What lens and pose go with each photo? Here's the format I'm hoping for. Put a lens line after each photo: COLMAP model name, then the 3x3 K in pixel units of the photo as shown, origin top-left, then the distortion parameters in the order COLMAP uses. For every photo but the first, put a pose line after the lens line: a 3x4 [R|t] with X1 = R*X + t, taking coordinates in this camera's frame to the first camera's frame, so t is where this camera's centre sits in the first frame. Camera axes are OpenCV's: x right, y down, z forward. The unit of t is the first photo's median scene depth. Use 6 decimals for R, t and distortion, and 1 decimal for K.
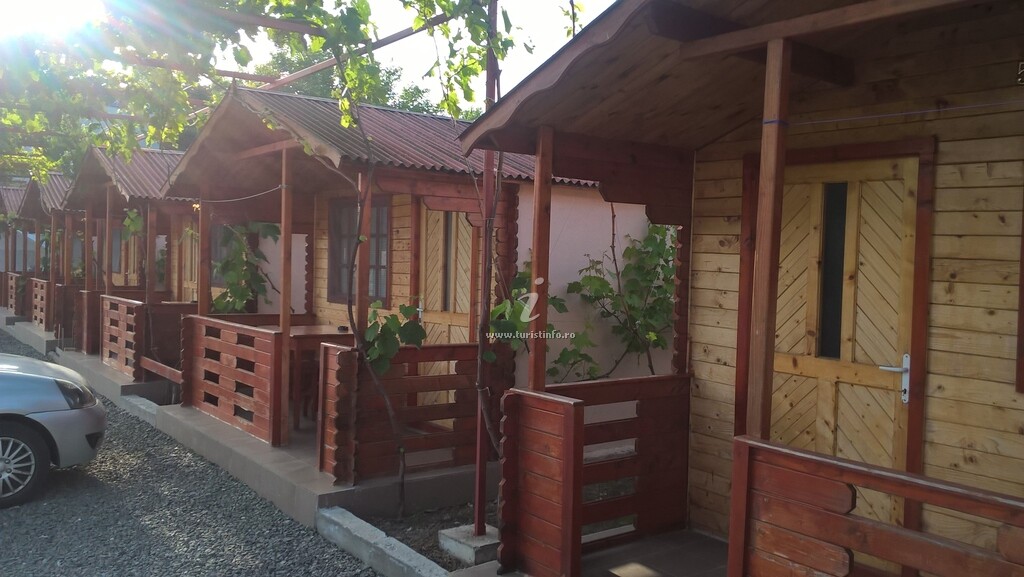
lens RADIAL K [[851.6, 0, 513.2], [0, 851.6, 285.8], [0, 0, 1]] dist [0.075544, -0.022056]
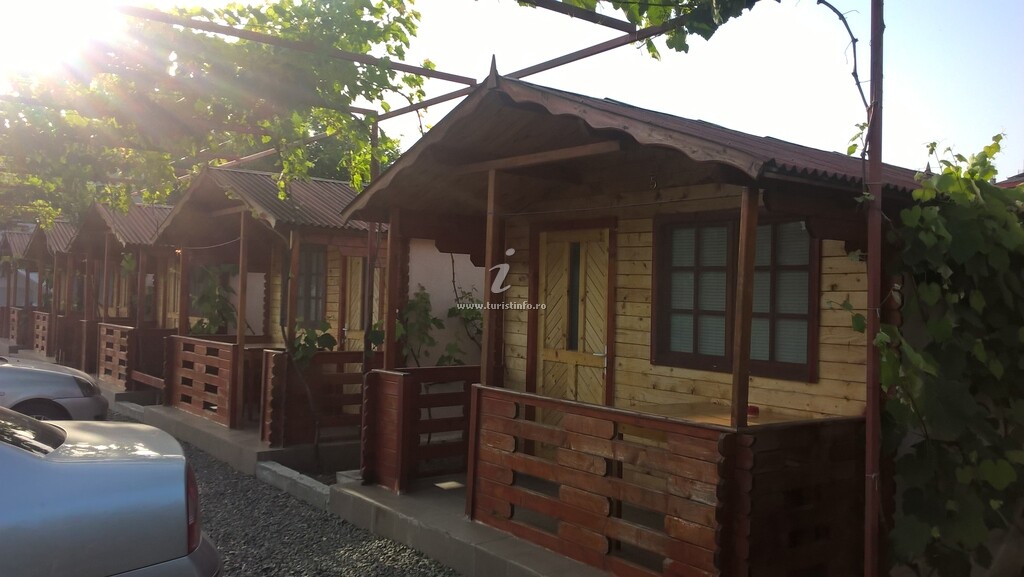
lens RADIAL K [[851.6, 0, 517.3], [0, 851.6, 282.7], [0, 0, 1]] dist [0.075544, -0.022056]
pose [[0.999833, 0.001904, 0.018168, 0.160049], [-0.000995, 0.998753, -0.049913, 0.025445], [-0.018240, 0.049887, 0.998588, -0.408495]]
